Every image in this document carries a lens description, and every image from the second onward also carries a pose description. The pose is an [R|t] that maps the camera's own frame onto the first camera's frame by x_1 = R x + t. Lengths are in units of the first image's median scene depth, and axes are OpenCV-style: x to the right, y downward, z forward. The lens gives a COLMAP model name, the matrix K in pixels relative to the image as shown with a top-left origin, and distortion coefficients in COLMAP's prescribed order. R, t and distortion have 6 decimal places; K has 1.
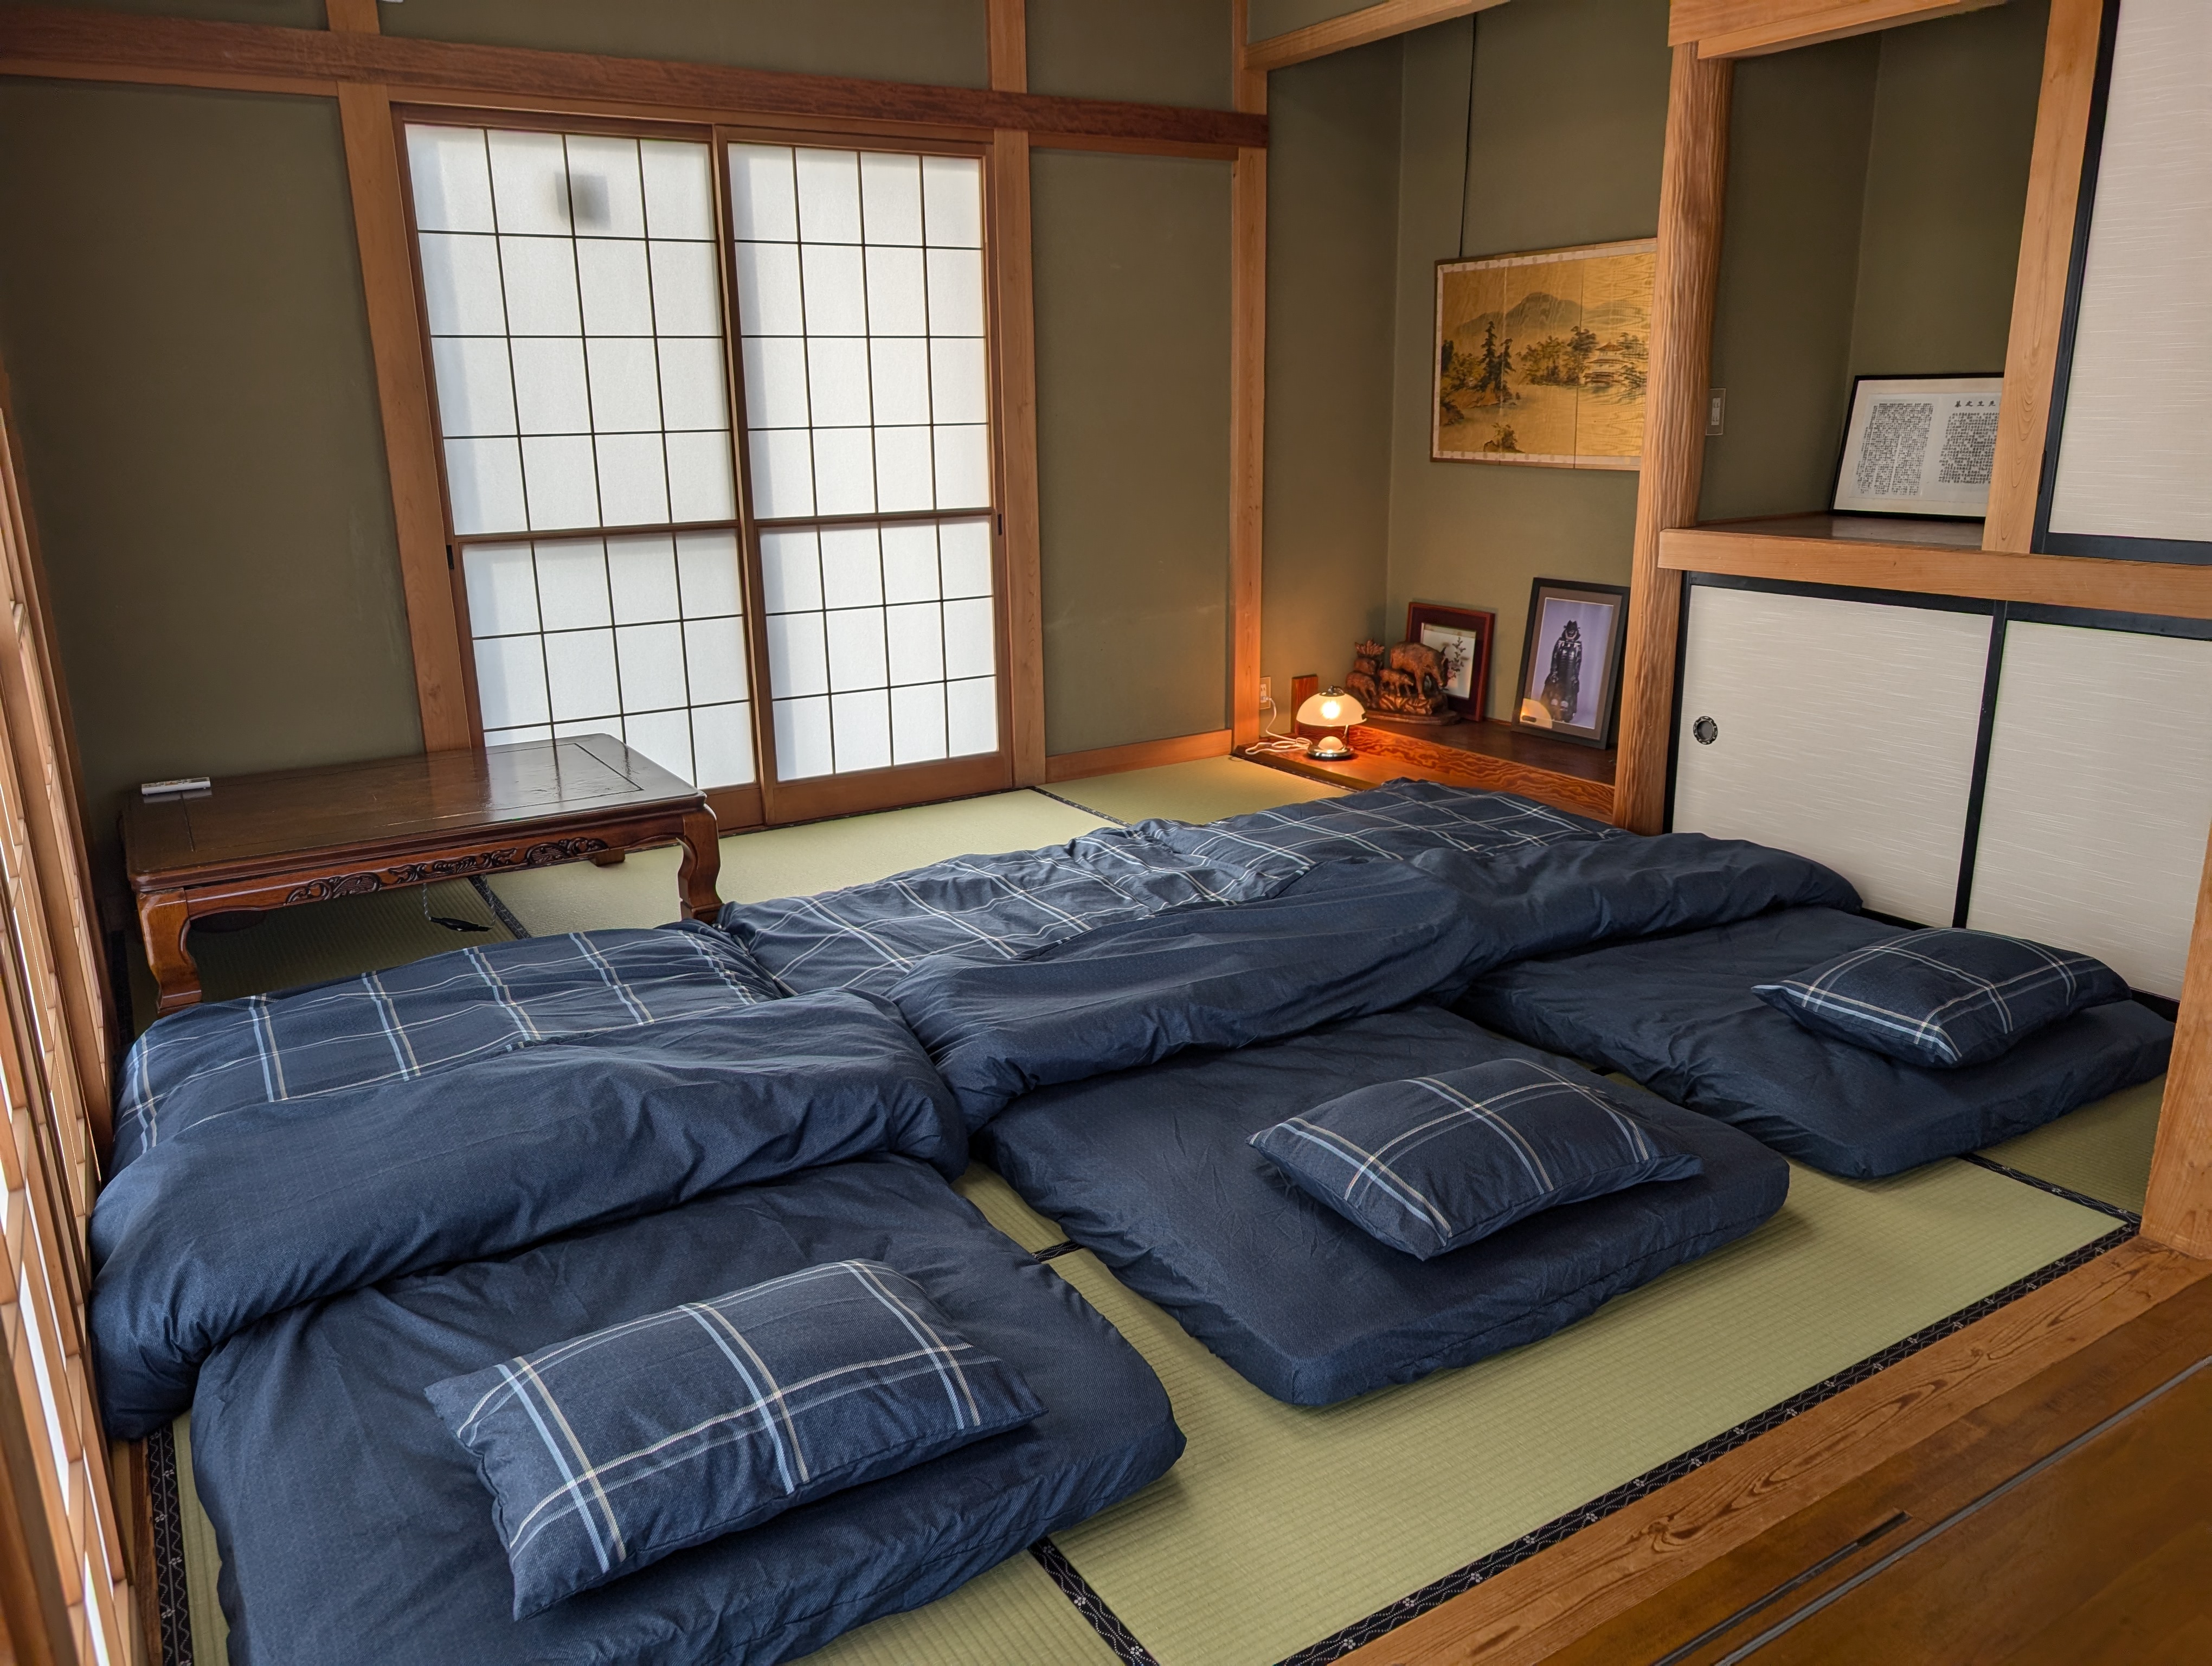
lens RADIAL K [[1606.4, 0, 1089.5], [0, 1606.4, 846.3], [0, 0, 1]] dist [-0.001083, -0.017140]
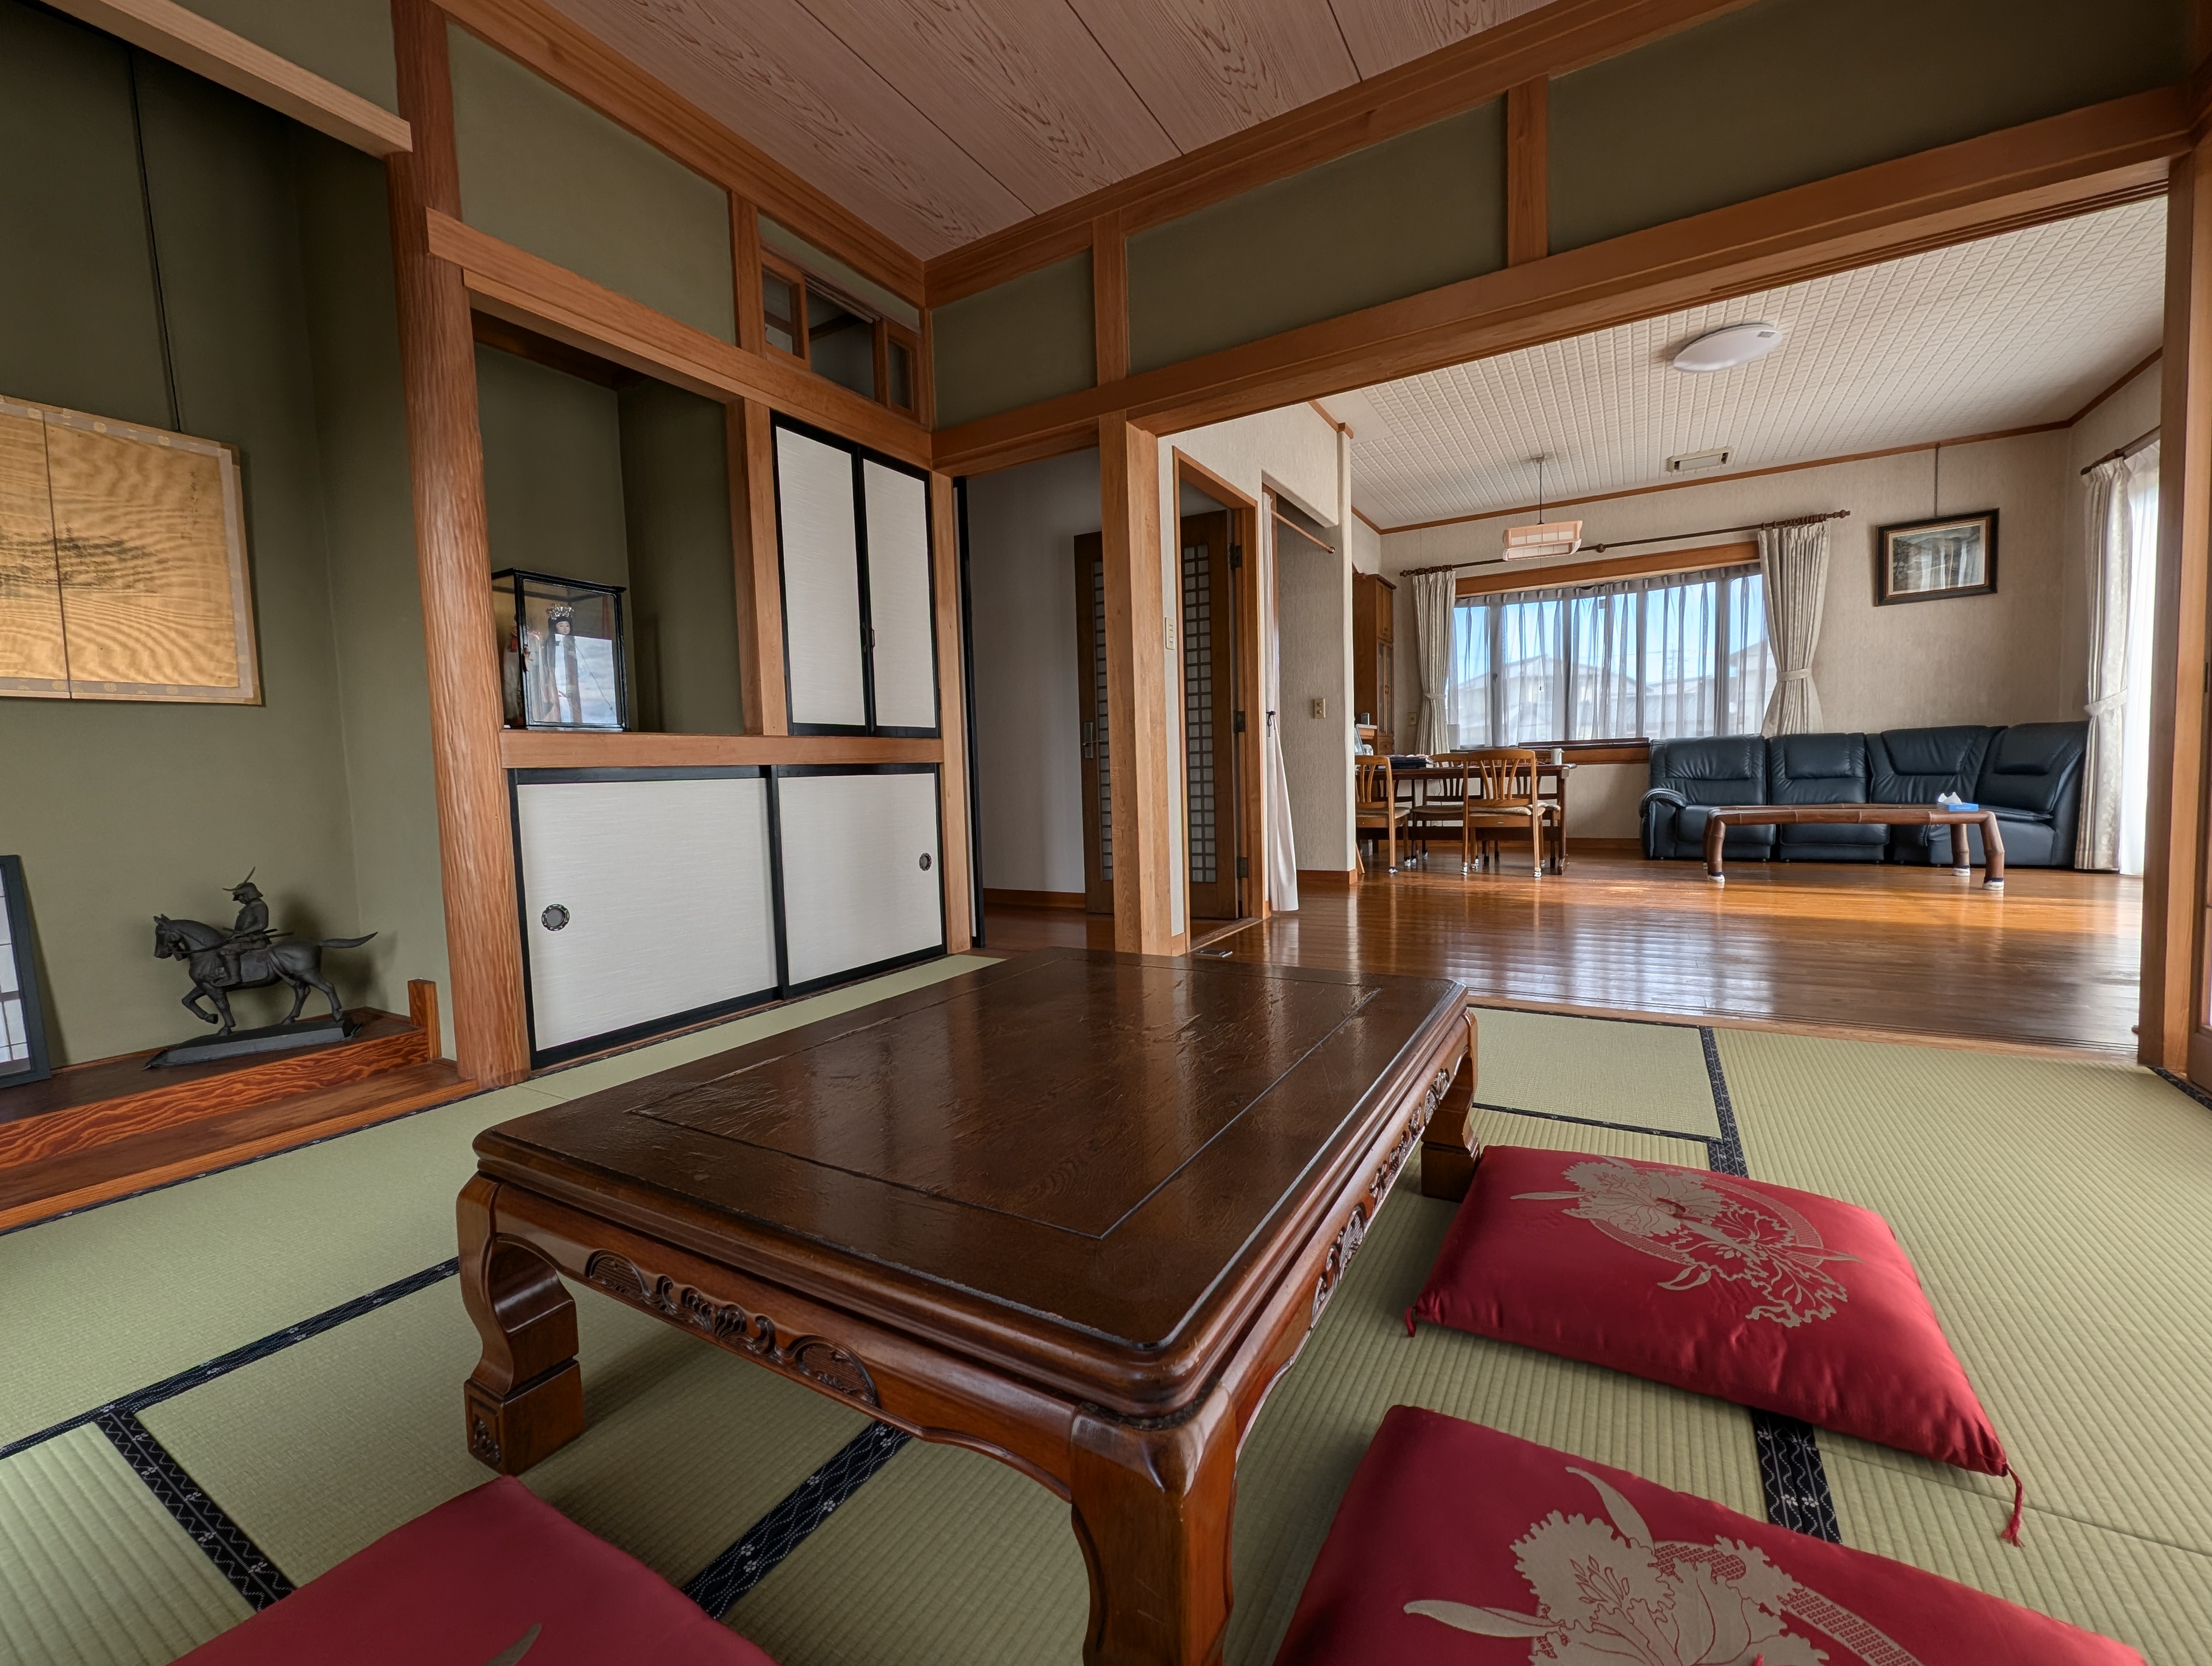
lens RADIAL K [[894.5, 0, 1108.3], [0, 894.5, 827.2], [0, 0, 1]] dist [0.001902, 0.000086]
pose [[-0.466748, -0.028326, 0.883937, -0.270183], [0.280332, 0.943208, 0.178250, -0.113266], [-0.838785, 0.330993, -0.432300, 0.799137]]
